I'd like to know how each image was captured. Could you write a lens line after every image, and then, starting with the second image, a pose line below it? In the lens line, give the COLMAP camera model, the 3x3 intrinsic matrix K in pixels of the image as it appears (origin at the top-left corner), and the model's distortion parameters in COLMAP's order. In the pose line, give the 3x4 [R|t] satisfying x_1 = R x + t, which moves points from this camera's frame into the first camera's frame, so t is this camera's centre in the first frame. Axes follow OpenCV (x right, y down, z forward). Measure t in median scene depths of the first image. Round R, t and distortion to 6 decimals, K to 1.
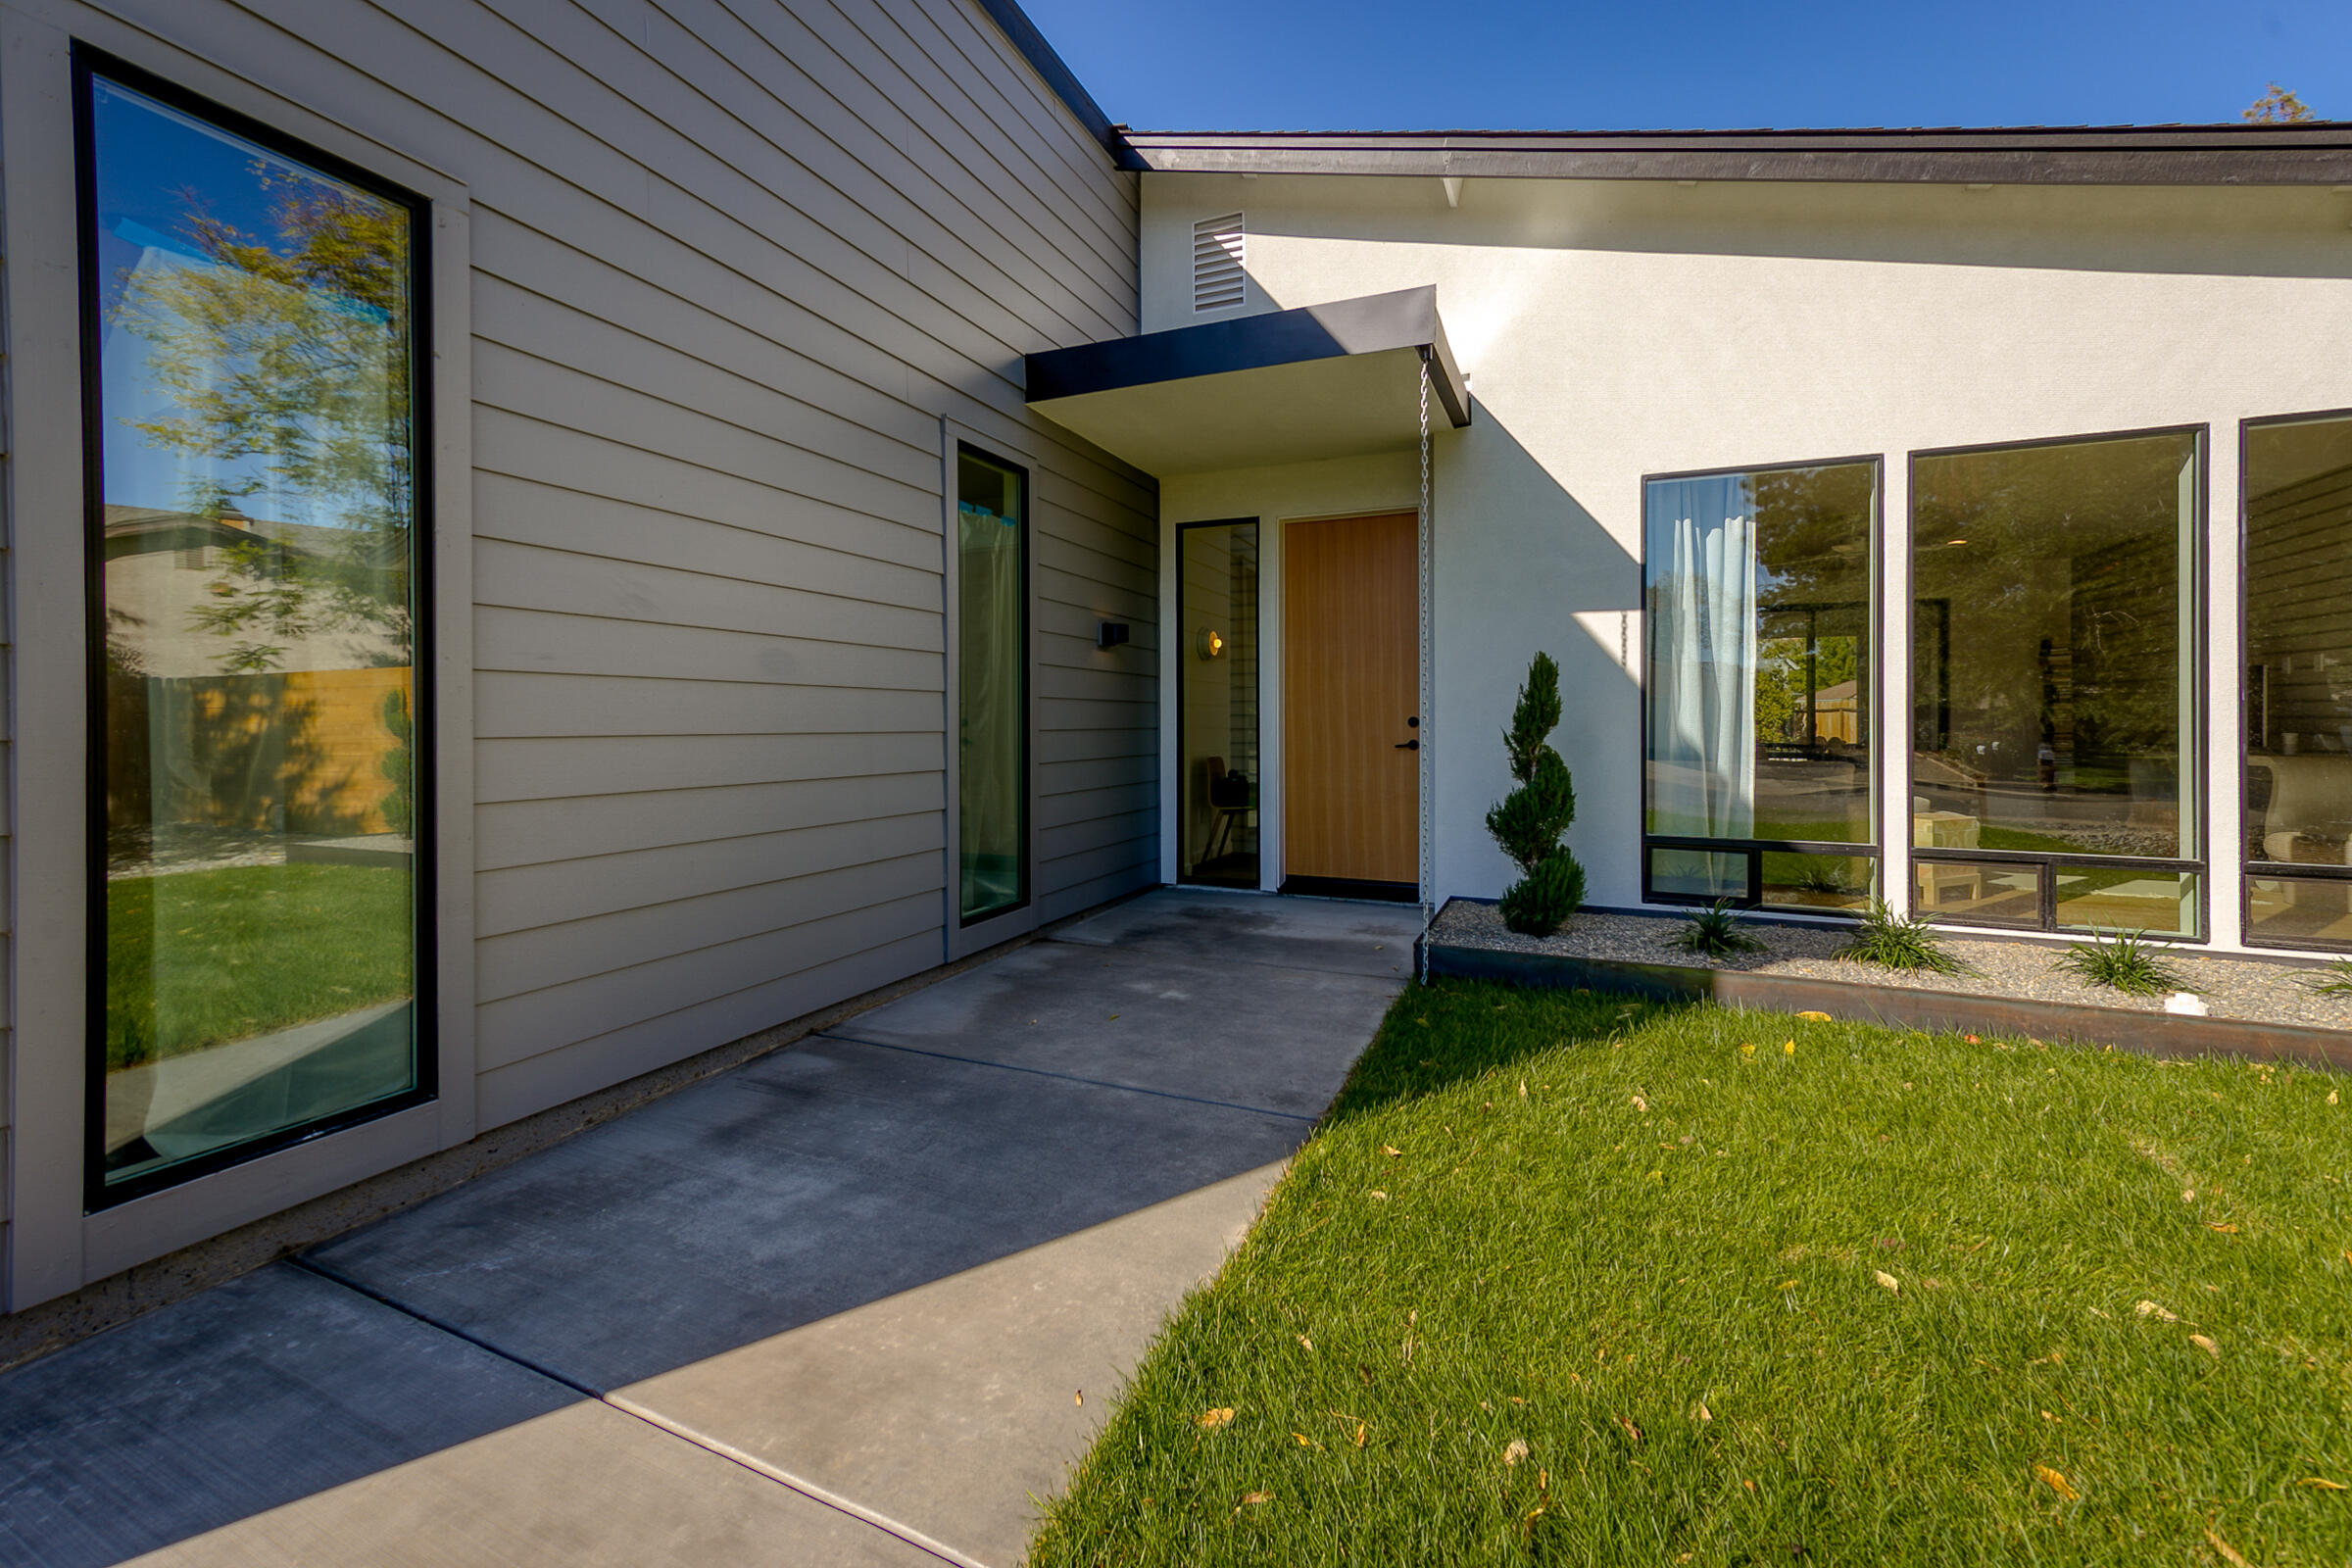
lens RADIAL K [[945.1, 0, 1180.8], [0, 945.1, 727.2], [0, 0, 1]] dist [0.001882, 0.001192]
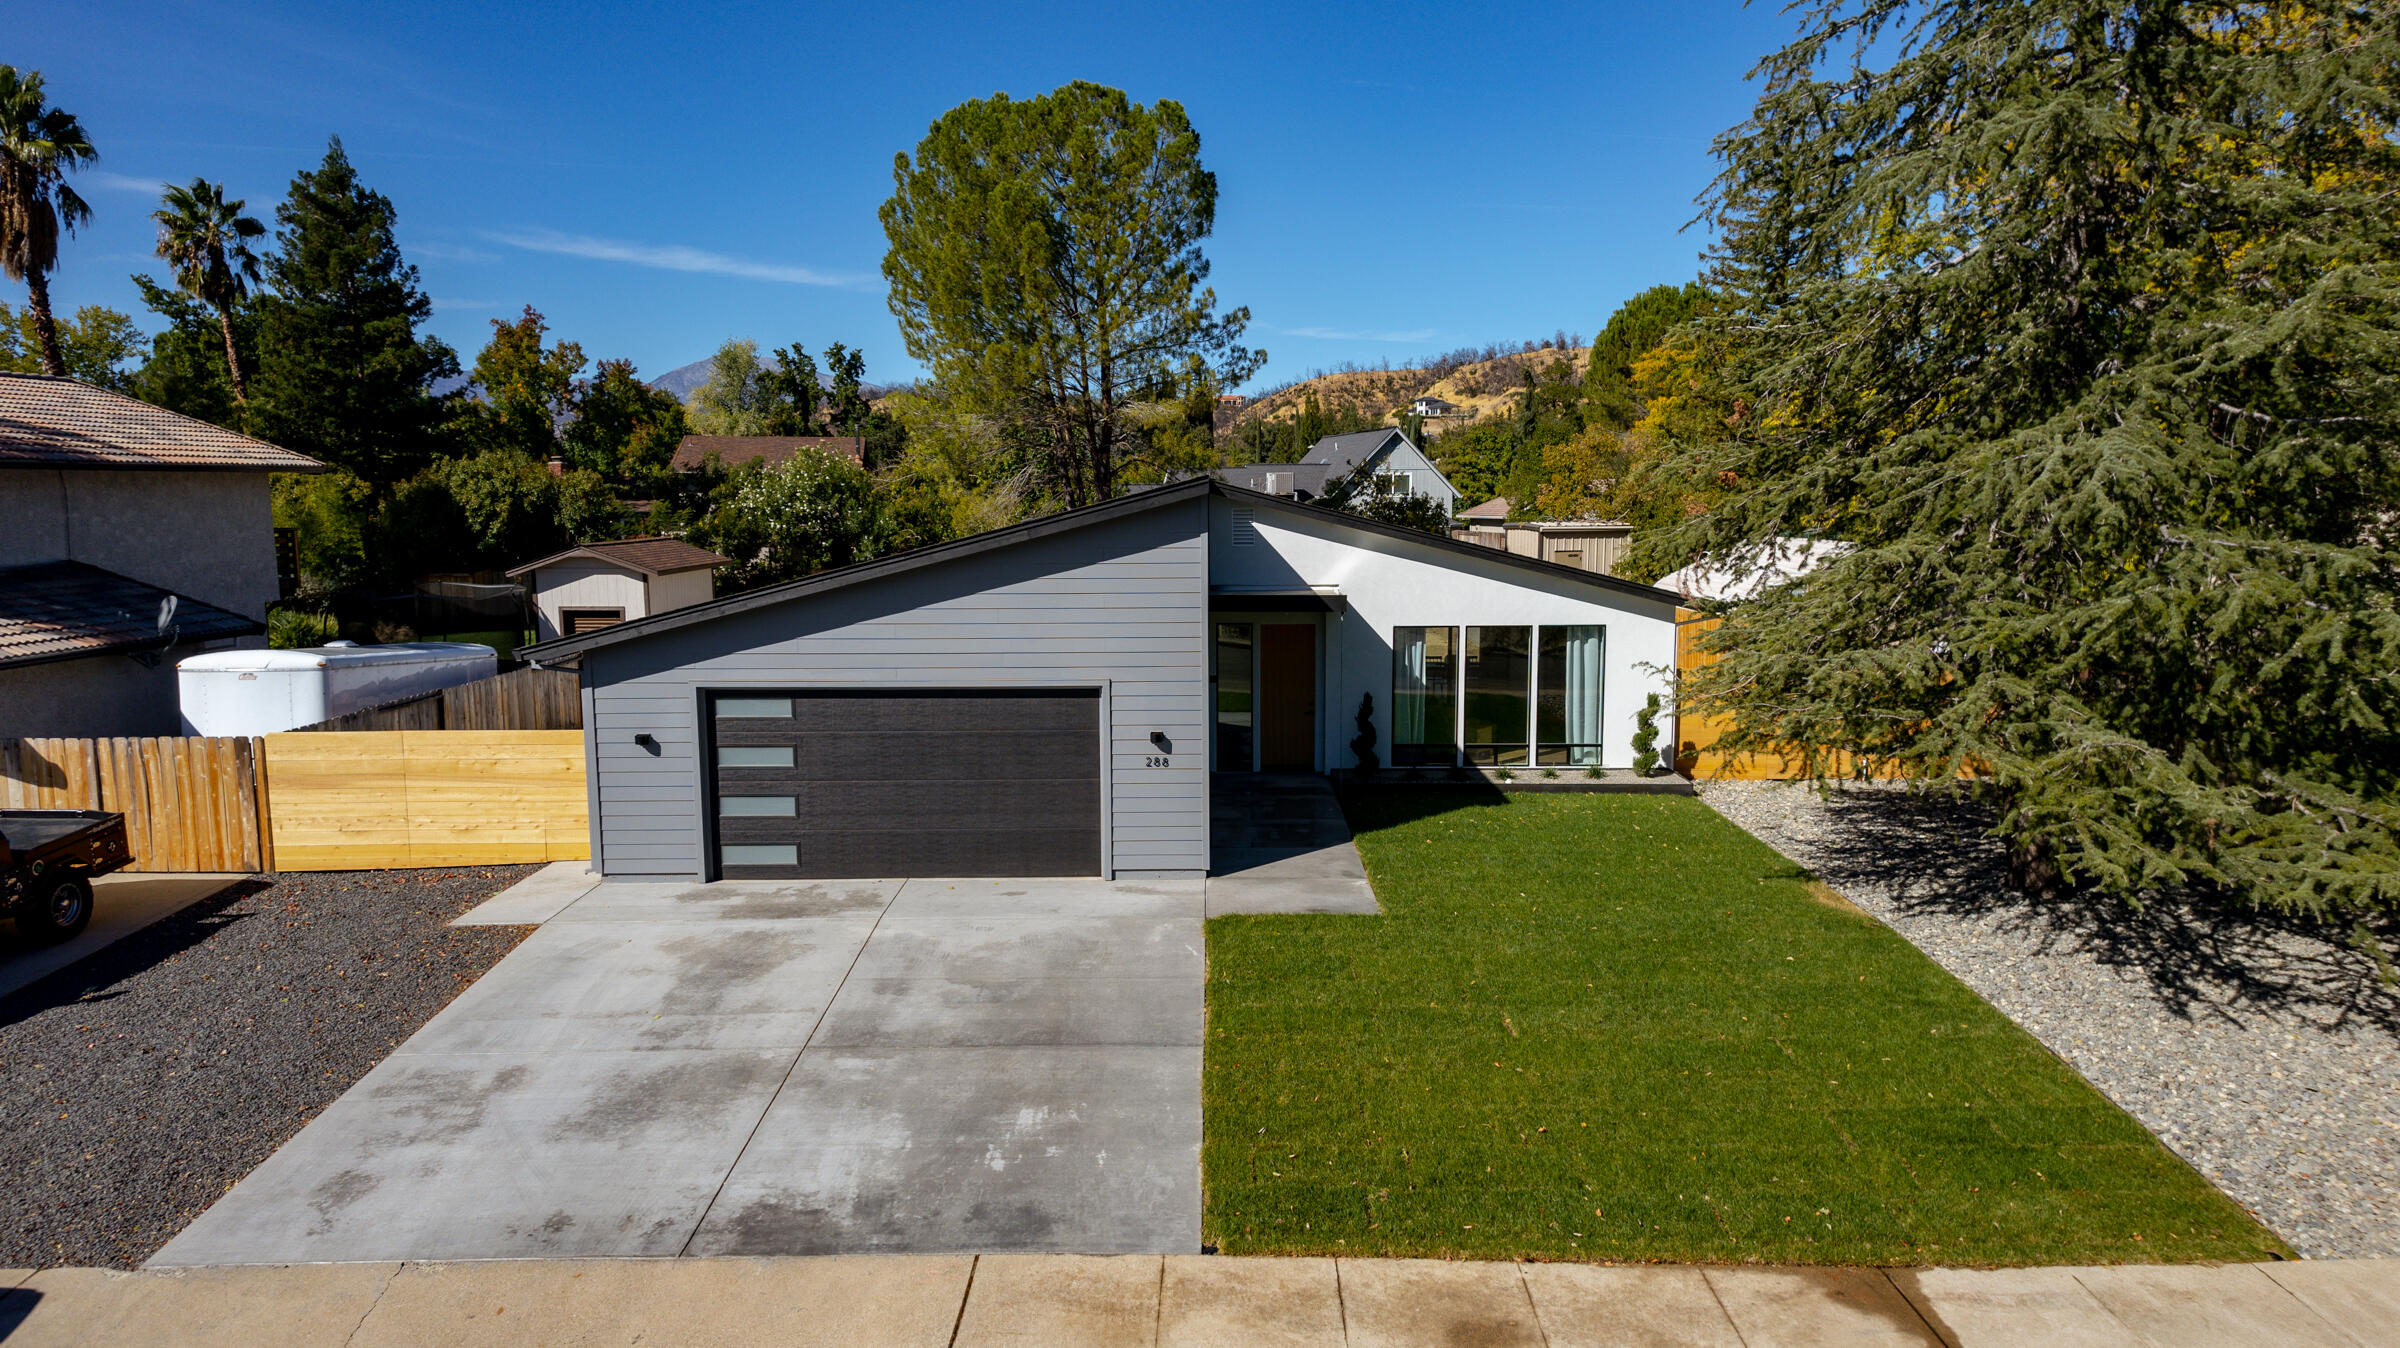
lens RADIAL K [[1514.5, 0, 1181.0], [0, 1514.5, 678.2], [0, 0, 1]] dist [0.070063, -0.044391]
pose [[0.923911, -0.057226, 0.378303, -1.969788], [0.016341, 0.993751, 0.110415, -0.645524], [-0.382258, -0.095832, 0.919073, -3.188420]]
